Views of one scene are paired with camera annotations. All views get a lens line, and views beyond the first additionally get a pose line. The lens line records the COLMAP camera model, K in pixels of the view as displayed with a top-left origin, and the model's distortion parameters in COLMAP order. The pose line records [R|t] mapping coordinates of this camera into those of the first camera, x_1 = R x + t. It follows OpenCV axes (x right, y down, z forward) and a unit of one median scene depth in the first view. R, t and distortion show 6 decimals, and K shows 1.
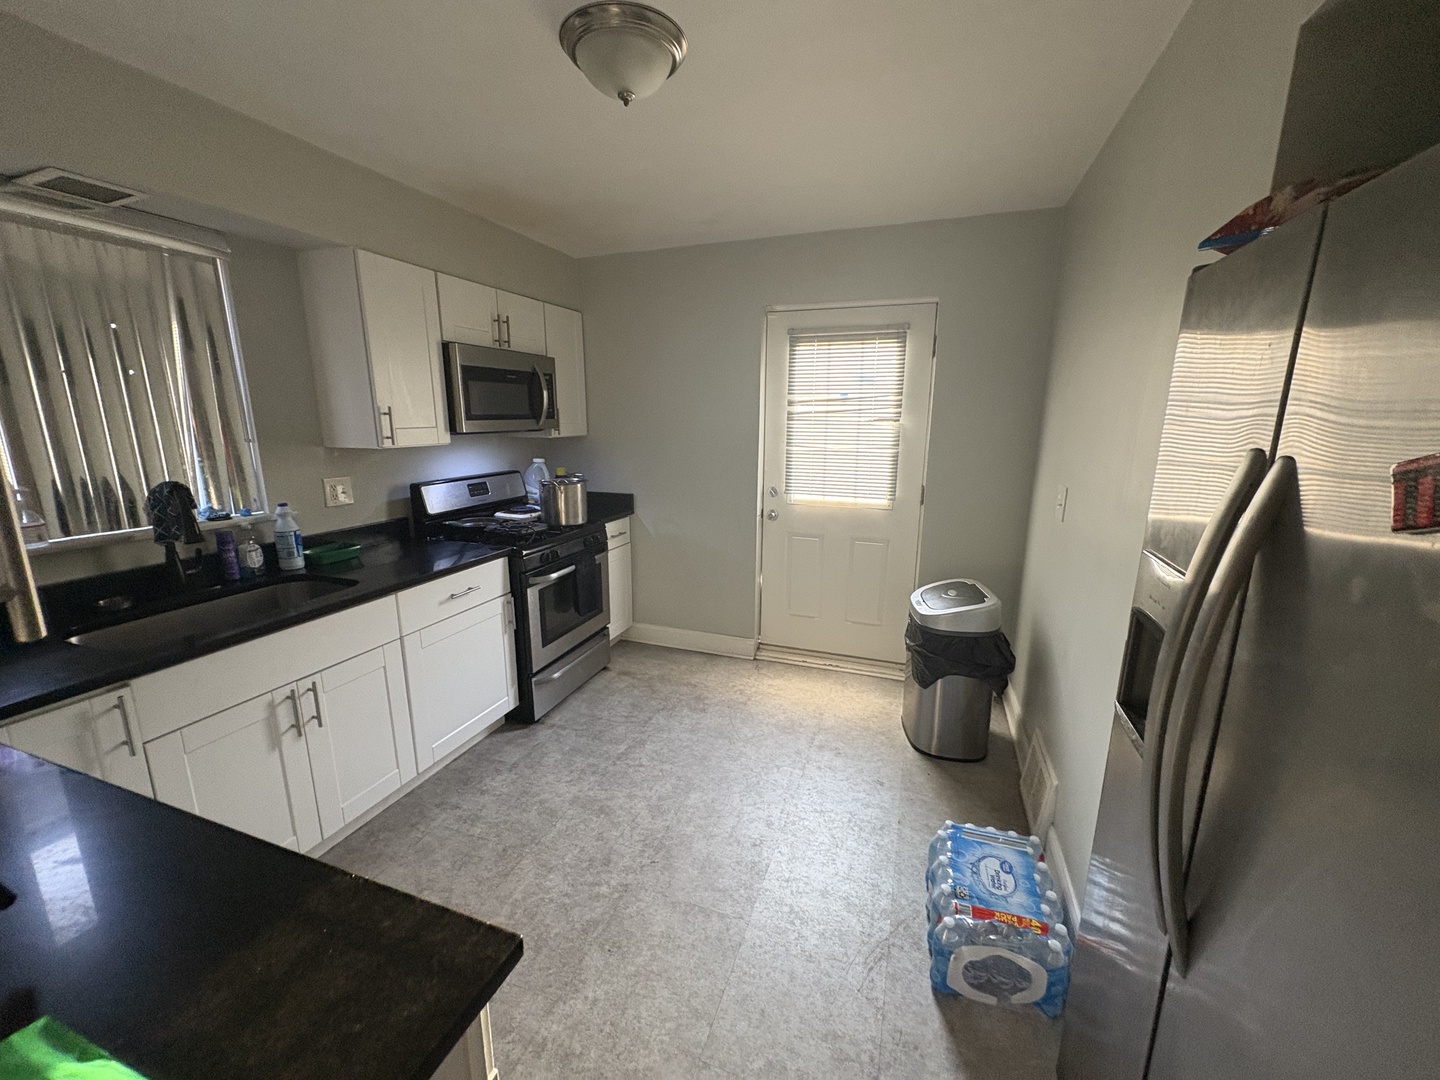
lens RADIAL K [[570.7, 0, 718.6], [0, 570.7, 540.5], [0, 0, 1]] dist [-0.000328, 0.000180]
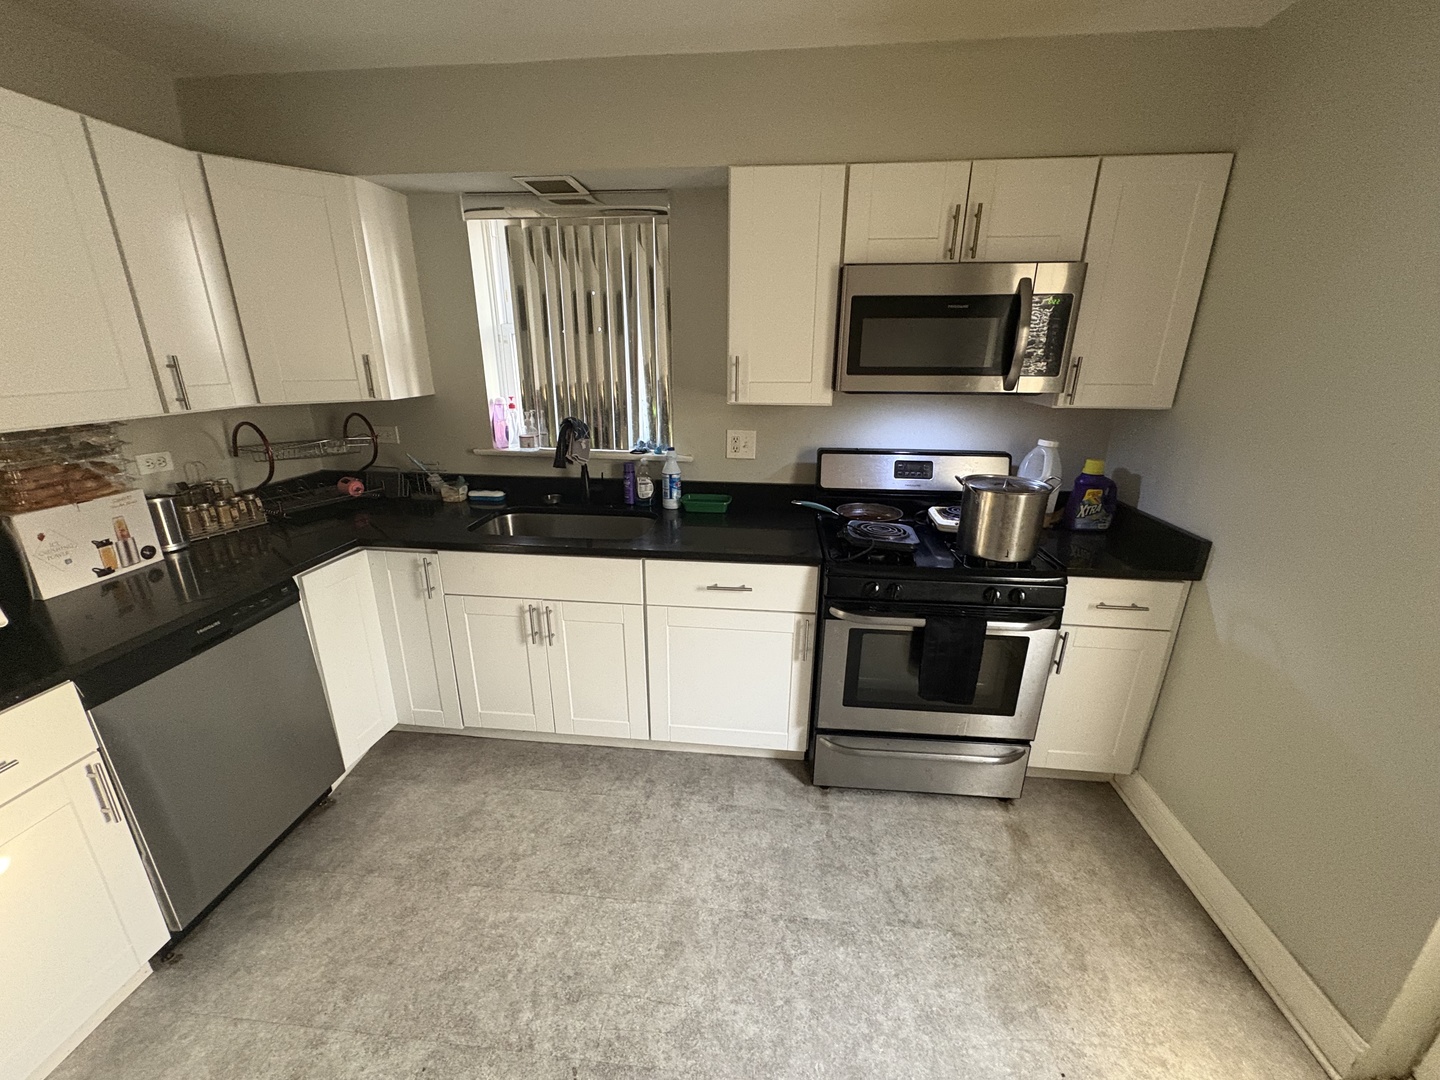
lens RADIAL K [[570.7, 0, 718.6], [0, 570.7, 540.5], [0, 0, 1]] dist [-0.000328, 0.000180]
pose [[0.248732, 0.303251, -0.919876, 0.275264], [-0.213756, 0.943493, 0.253237, -0.171526], [0.944691, 0.133641, 0.299499, 0.699665]]
